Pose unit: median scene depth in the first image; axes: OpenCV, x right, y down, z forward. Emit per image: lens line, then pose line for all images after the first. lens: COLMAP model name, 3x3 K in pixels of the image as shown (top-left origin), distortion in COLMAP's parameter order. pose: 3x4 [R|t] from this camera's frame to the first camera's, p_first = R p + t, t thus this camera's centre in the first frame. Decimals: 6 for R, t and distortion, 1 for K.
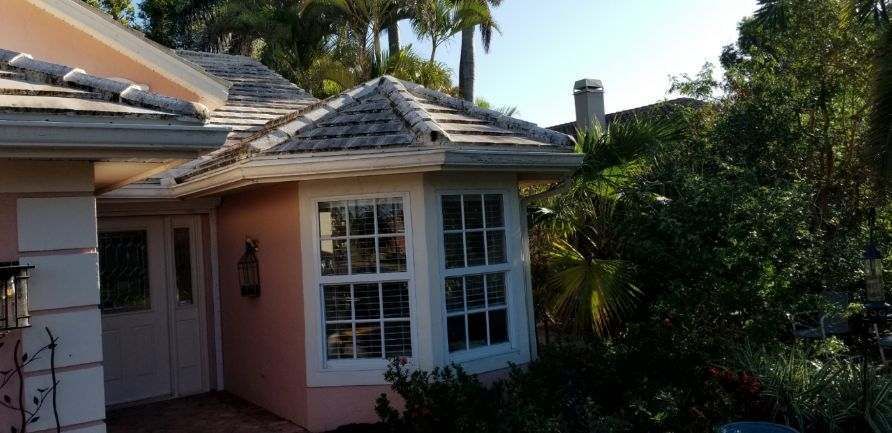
lens RADIAL K [[704.1, 0, 444.8], [0, 704.1, 215.3], [0, 0, 1]] dist [-0.004083, -0.023317]
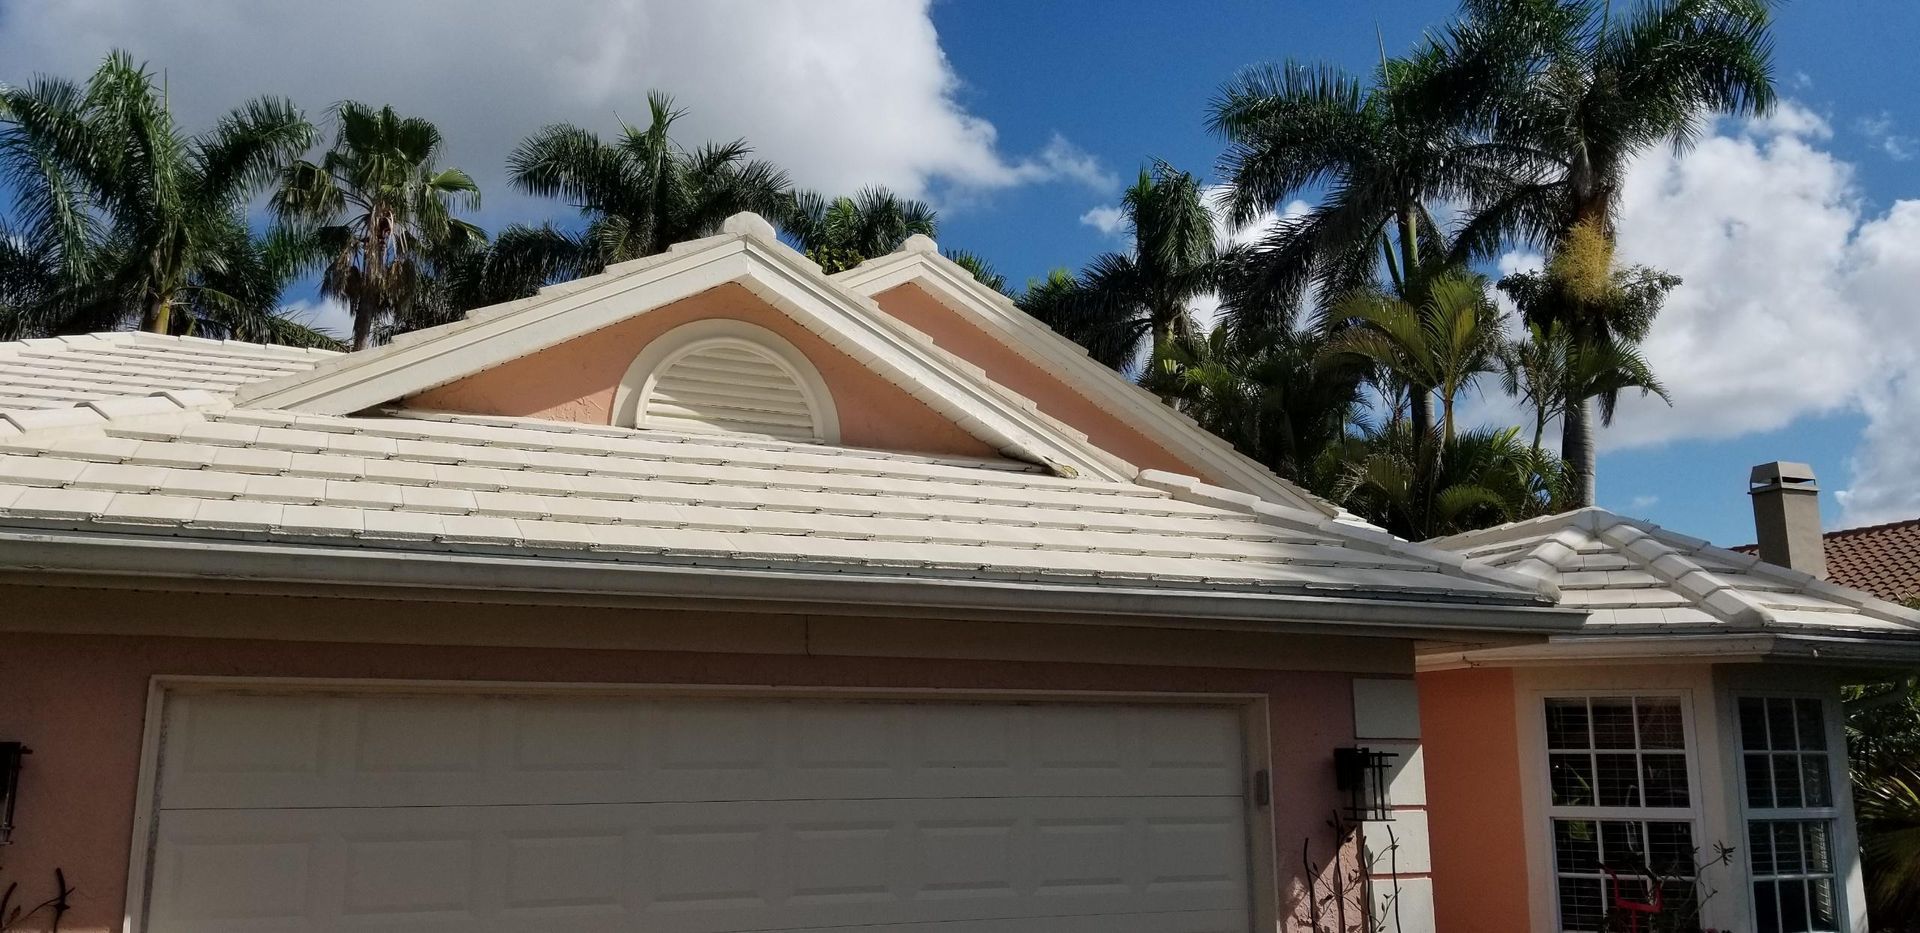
lens RADIAL K [[1515.6, 0, 960.5], [0, 1515.6, 465.2], [0, 0, 1]] dist [-0.004083, -0.023317]
pose [[0.964879, 0.016064, -0.262203, -0.352210], [-0.059594, 0.985491, -0.158923, 0.027225], [0.255846, 0.168967, 0.951837, -0.627526]]
